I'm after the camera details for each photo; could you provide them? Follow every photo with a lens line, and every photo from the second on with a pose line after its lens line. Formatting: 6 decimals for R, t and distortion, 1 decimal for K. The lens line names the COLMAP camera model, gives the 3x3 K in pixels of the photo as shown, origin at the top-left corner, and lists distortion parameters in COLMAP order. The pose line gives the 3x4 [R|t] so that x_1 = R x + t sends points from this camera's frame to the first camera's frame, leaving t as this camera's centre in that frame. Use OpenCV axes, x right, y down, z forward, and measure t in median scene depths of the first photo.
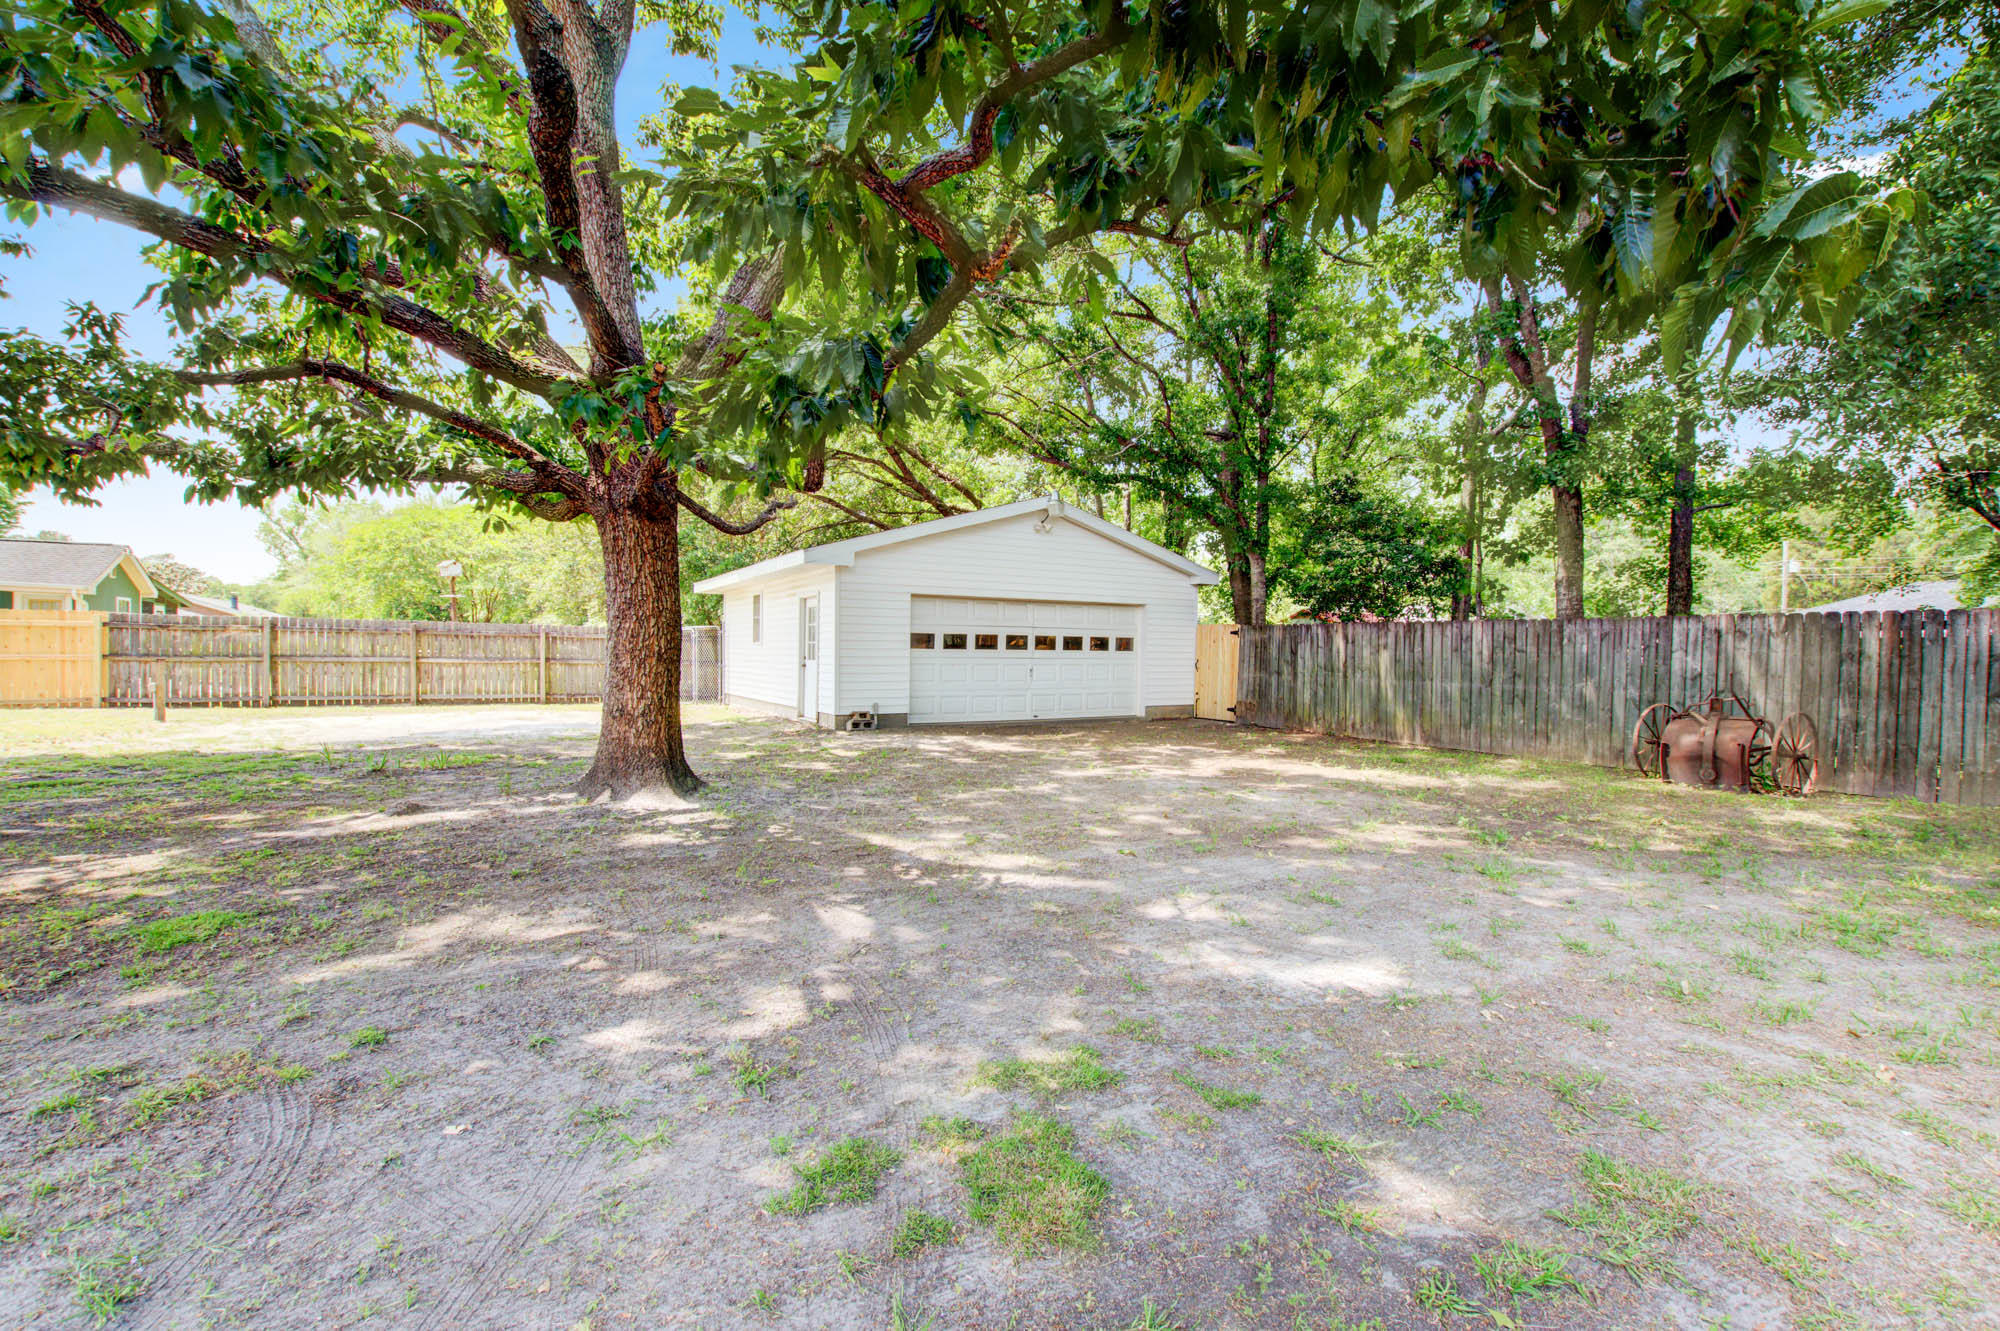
lens RADIAL K [[887.3, 0, 1000.0], [0, 887.3, 665.5], [0, 0, 1]] dist [0.002418, -0.000137]
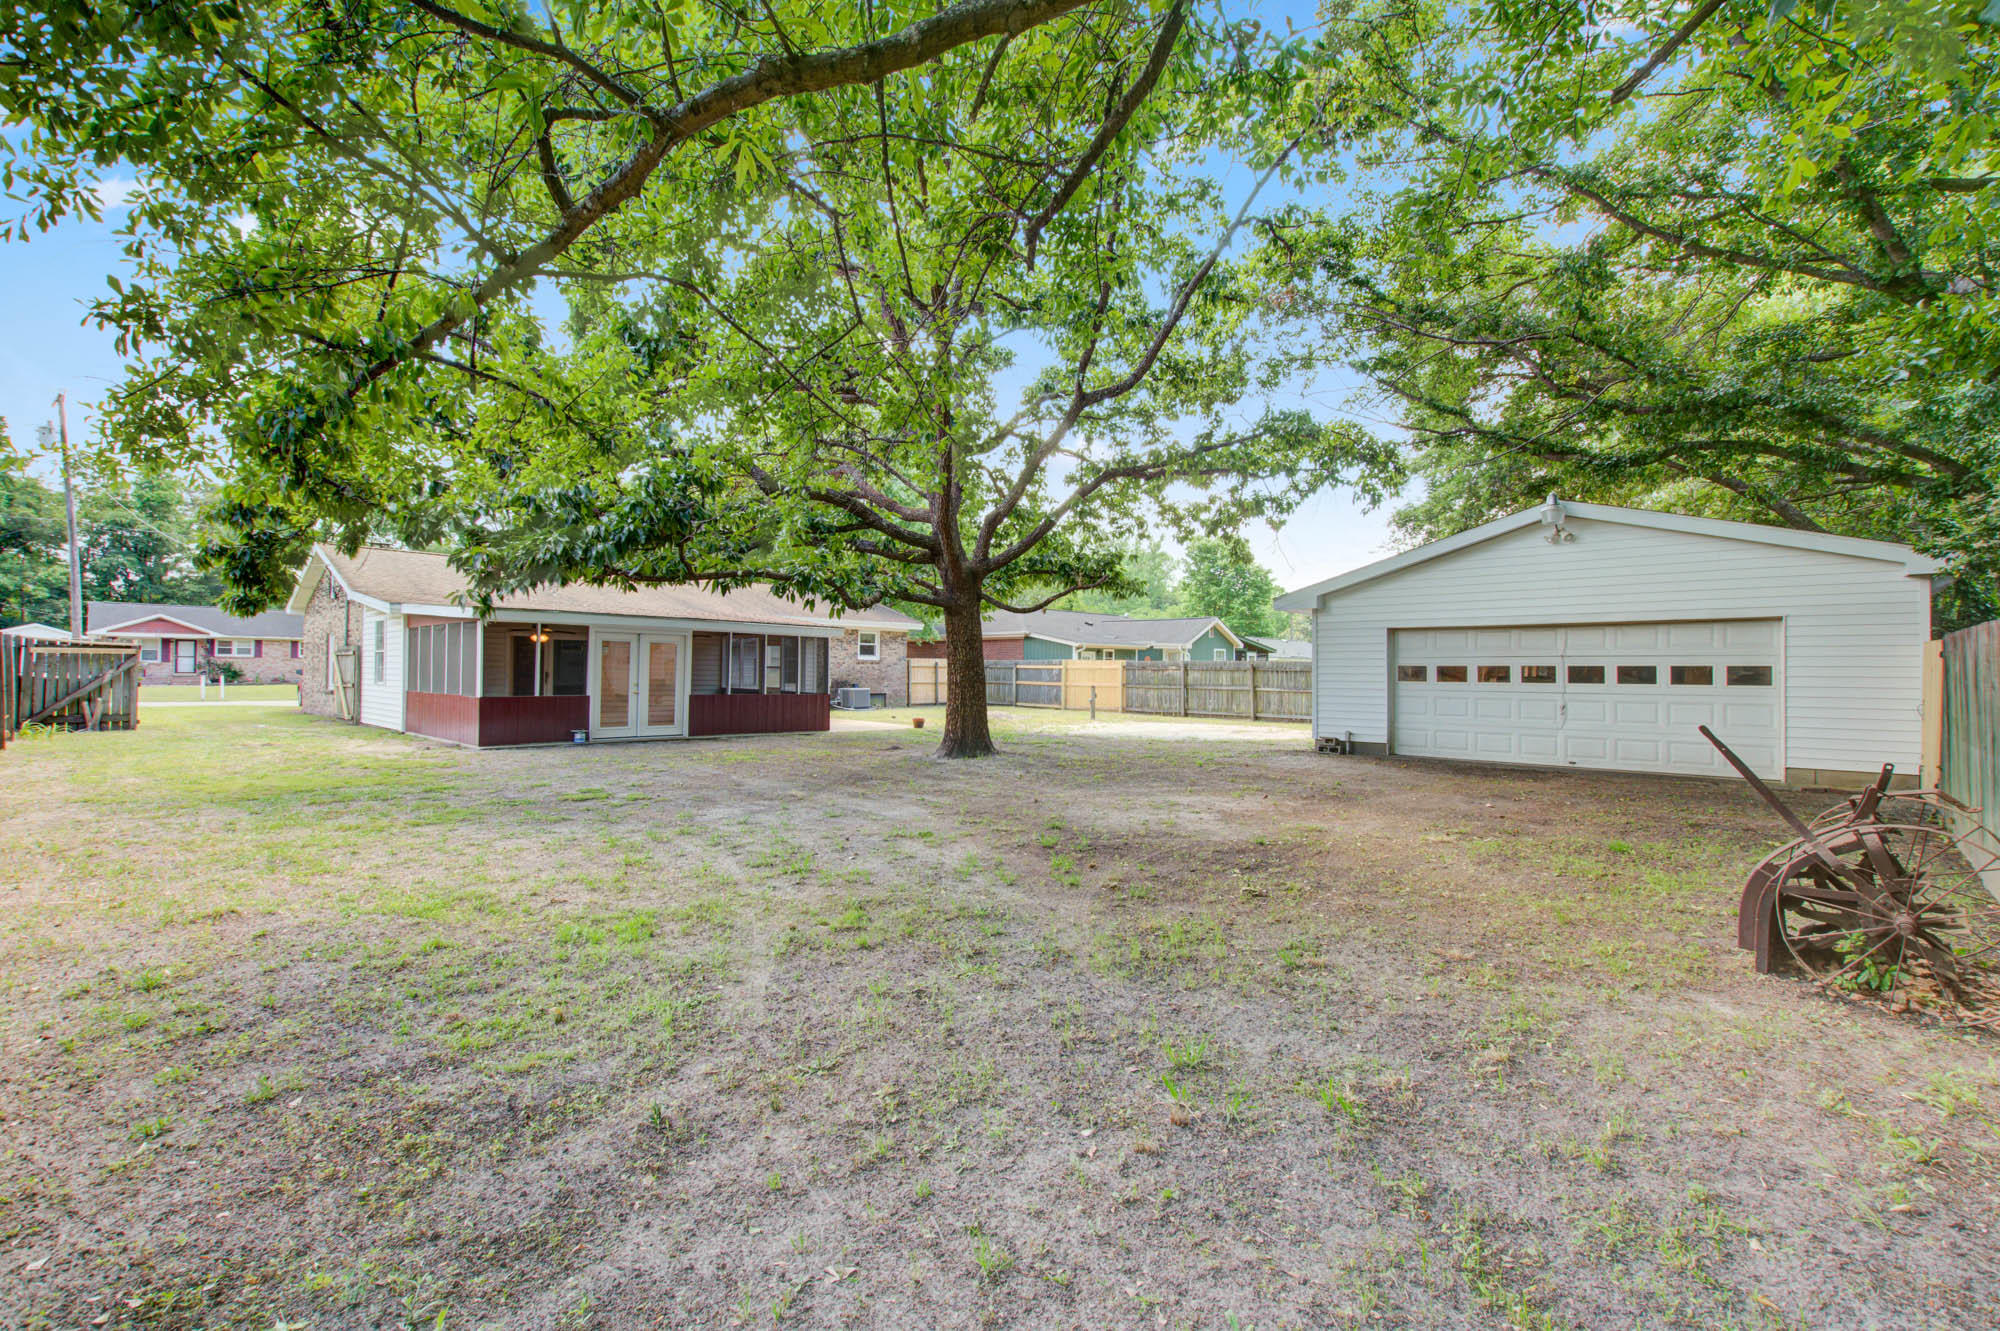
lens RADIAL K [[887.3, 0, 1000.0], [0, 887.3, 665.5], [0, 0, 1]] dist [0.002418, -0.000137]
pose [[0.272121, -0.015788, -0.962134, 0.707576], [-0.020875, 0.999533, -0.022306, -0.004501], [0.962037, 0.026155, 0.271664, 0.265928]]
